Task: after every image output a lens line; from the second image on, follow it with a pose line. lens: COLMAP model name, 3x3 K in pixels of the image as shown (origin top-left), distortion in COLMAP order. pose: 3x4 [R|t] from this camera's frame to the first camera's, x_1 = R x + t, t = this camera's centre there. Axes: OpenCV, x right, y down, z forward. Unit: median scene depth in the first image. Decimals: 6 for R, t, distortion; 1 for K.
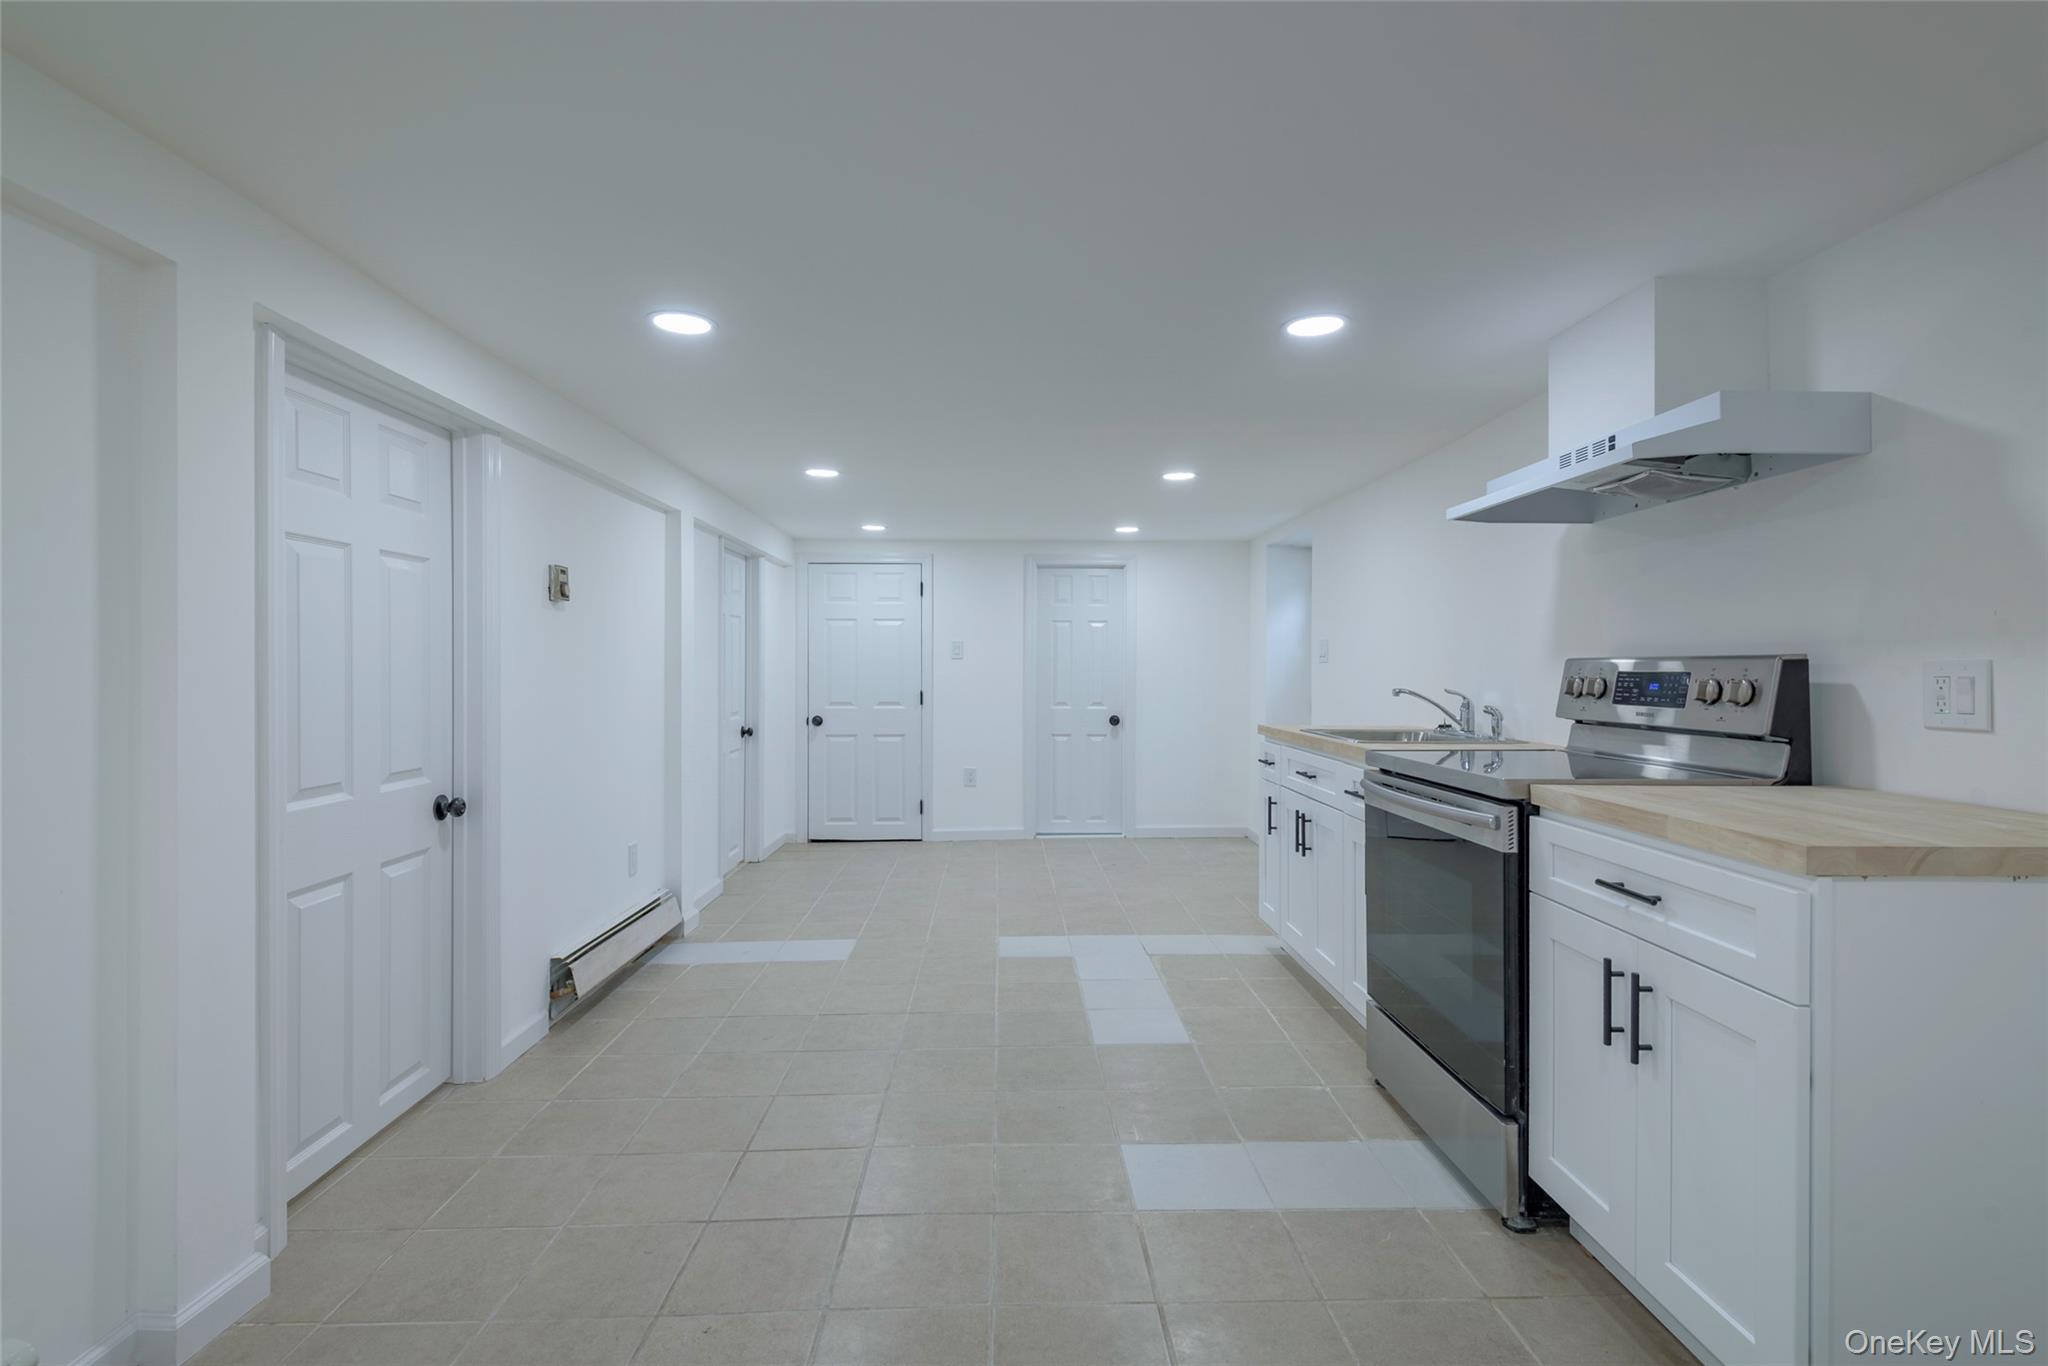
lens RADIAL K [[954.2, 0, 1023.0], [0, 954.2, 675.0], [0, 0, 1]] dist [0.040045, -0.018637]
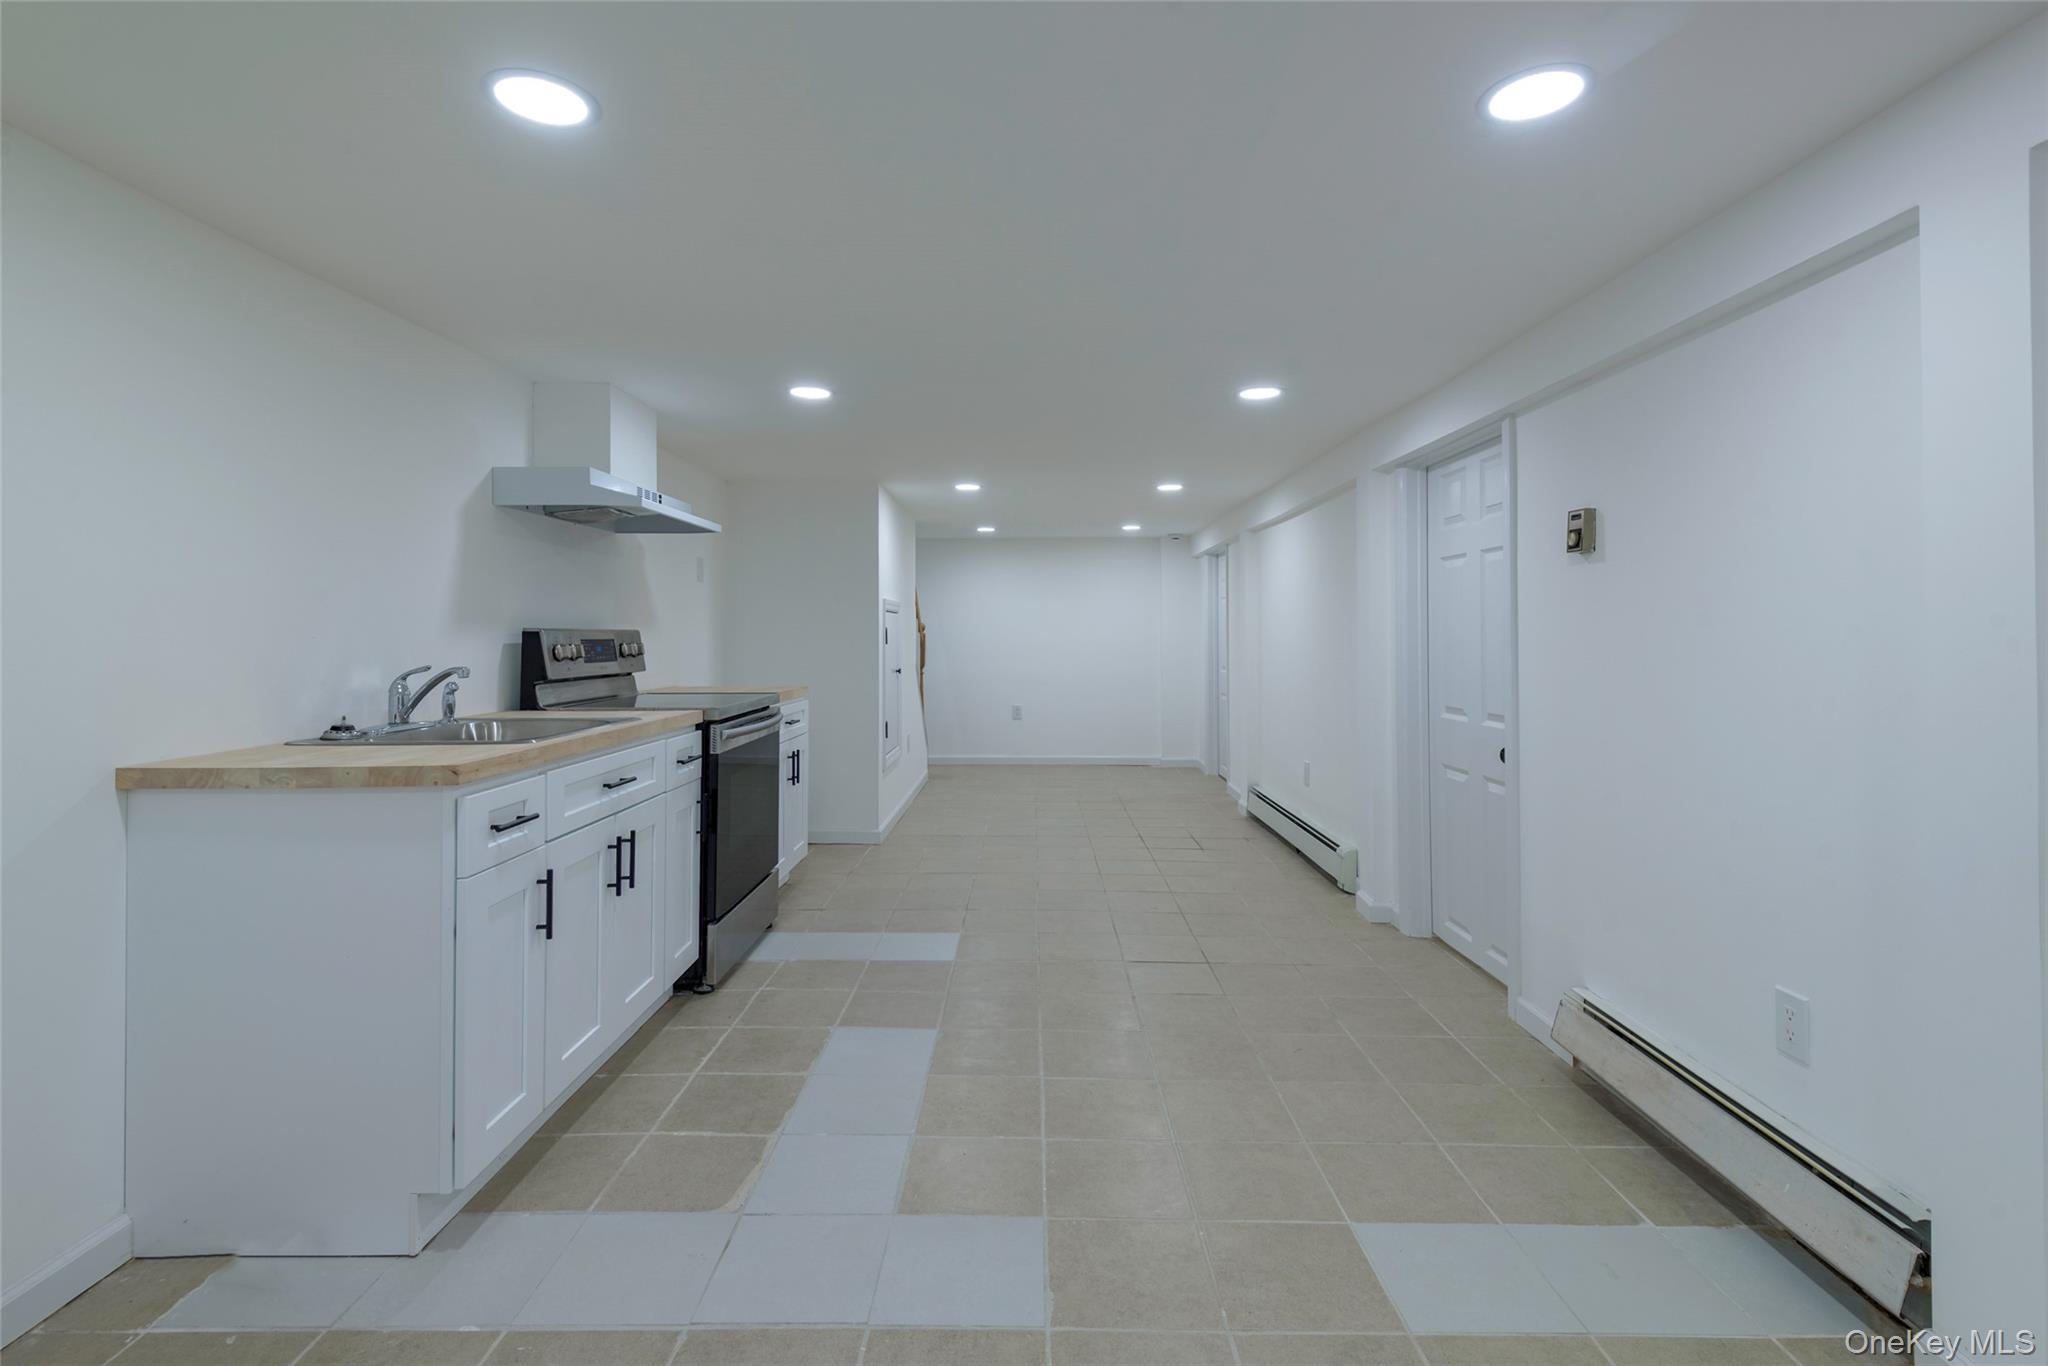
lens RADIAL K [[950.3, 0, 1014.5], [0, 950.3, 629.5], [0, 0, 1]] dist [0.031254, -0.018572]
pose [[-0.999140, 0.002576, 0.041387, -0.038827], [0.002649, 0.999995, 0.001709, -0.014428], [-0.041383, 0.001817, -0.999142, 1.806877]]
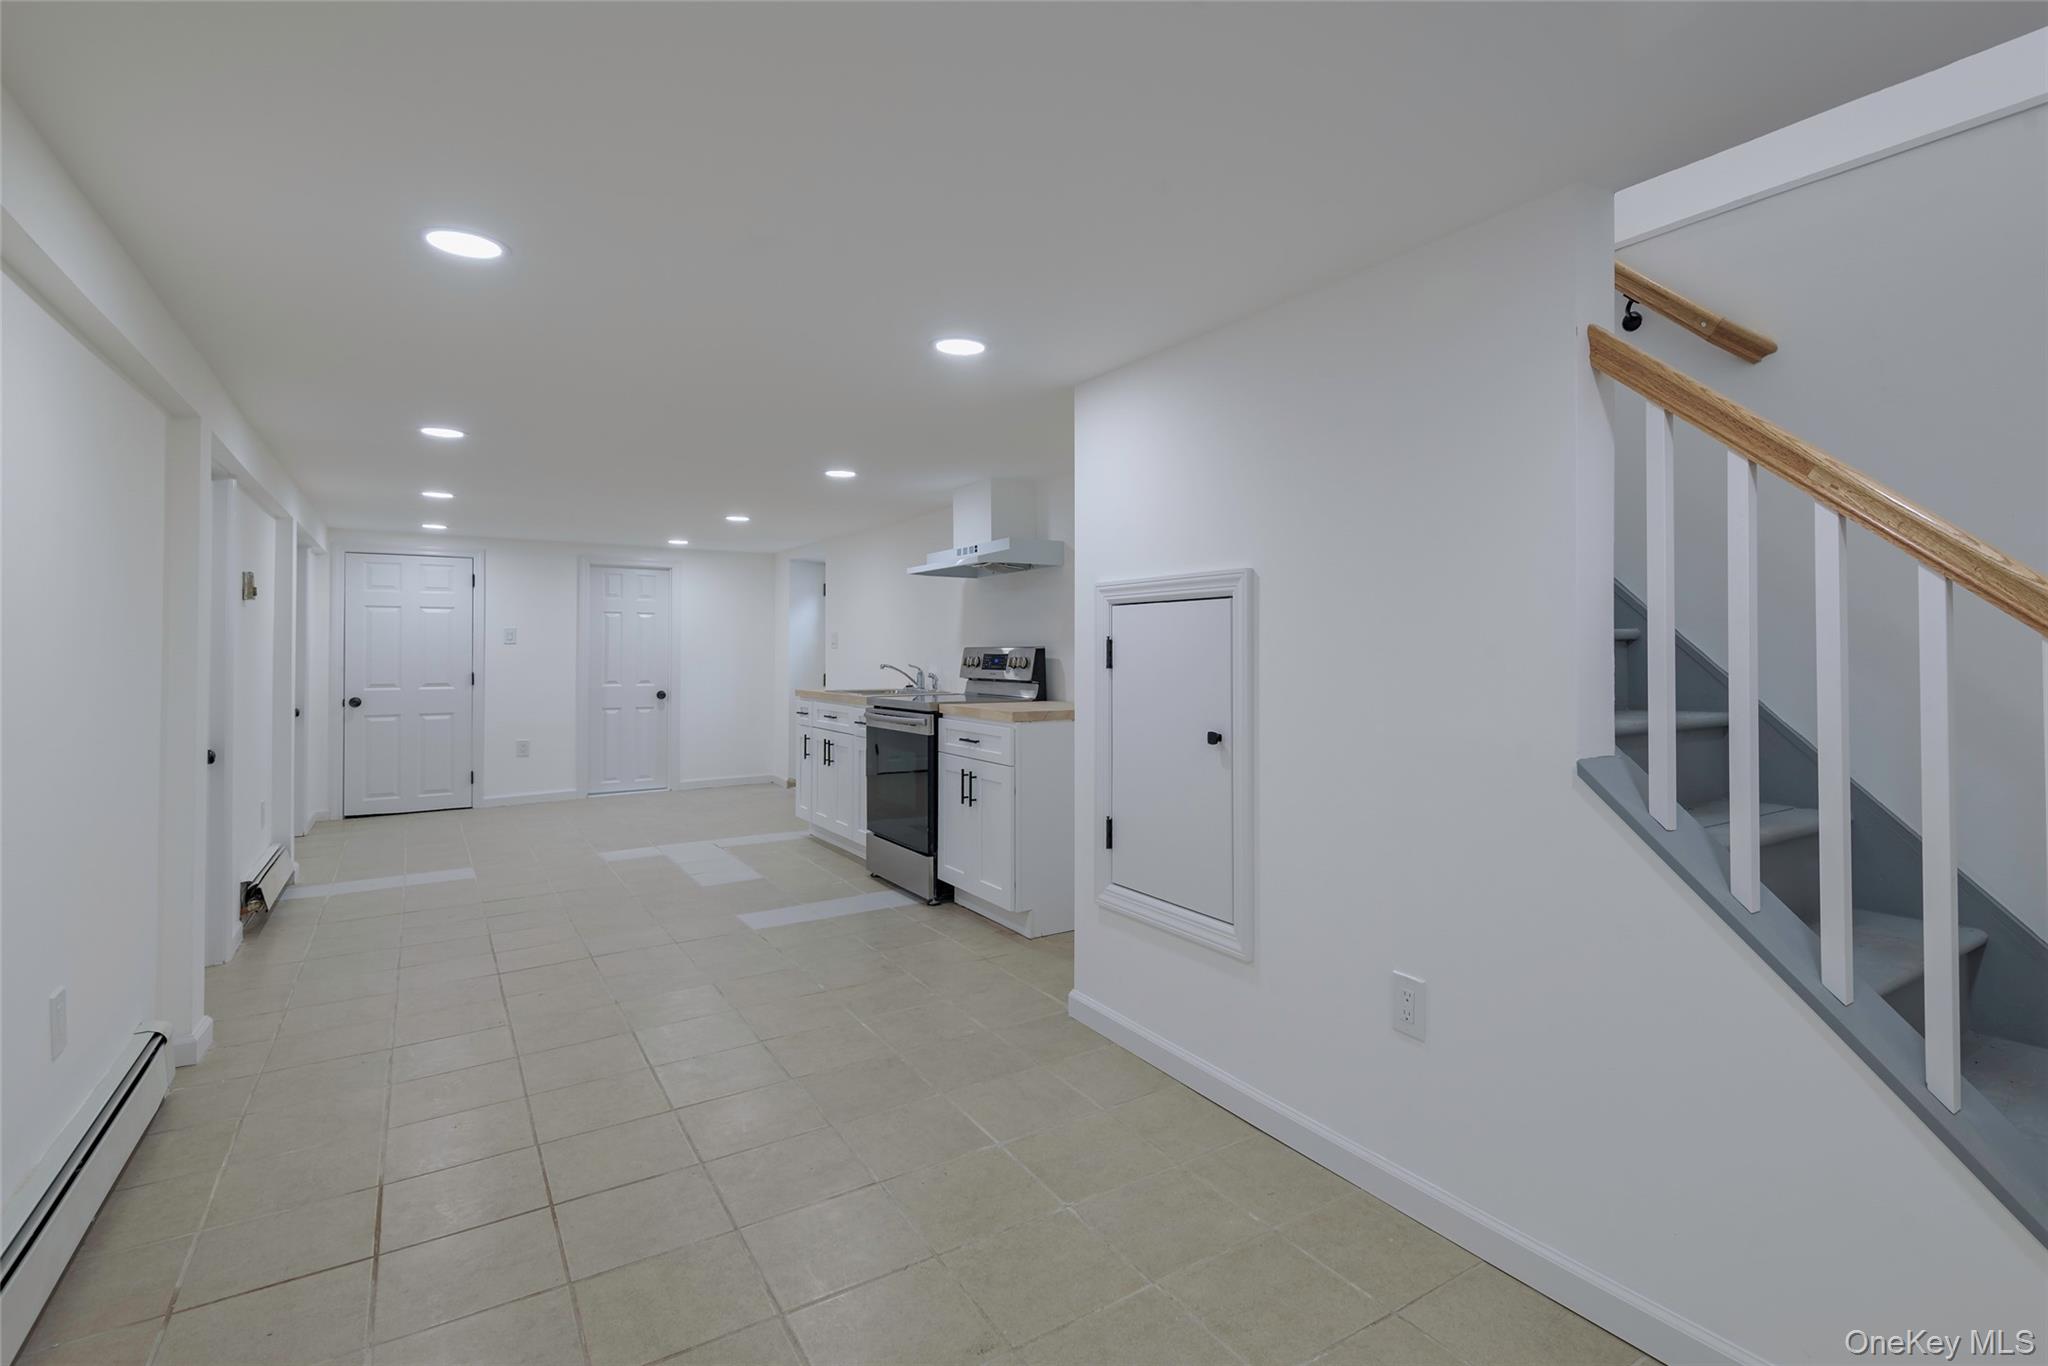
lens RADIAL K [[948.0, 0, 1113.2], [0, 948.0, 647.8], [0, 0, 1]] dist [0.018508, -0.018000]
pose [[0.820157, 0.002151, 0.572135, -0.247691], [0.004236, 0.999943, -0.009832, 0.003324], [-0.572123, 0.010487, 0.820101, -0.639453]]
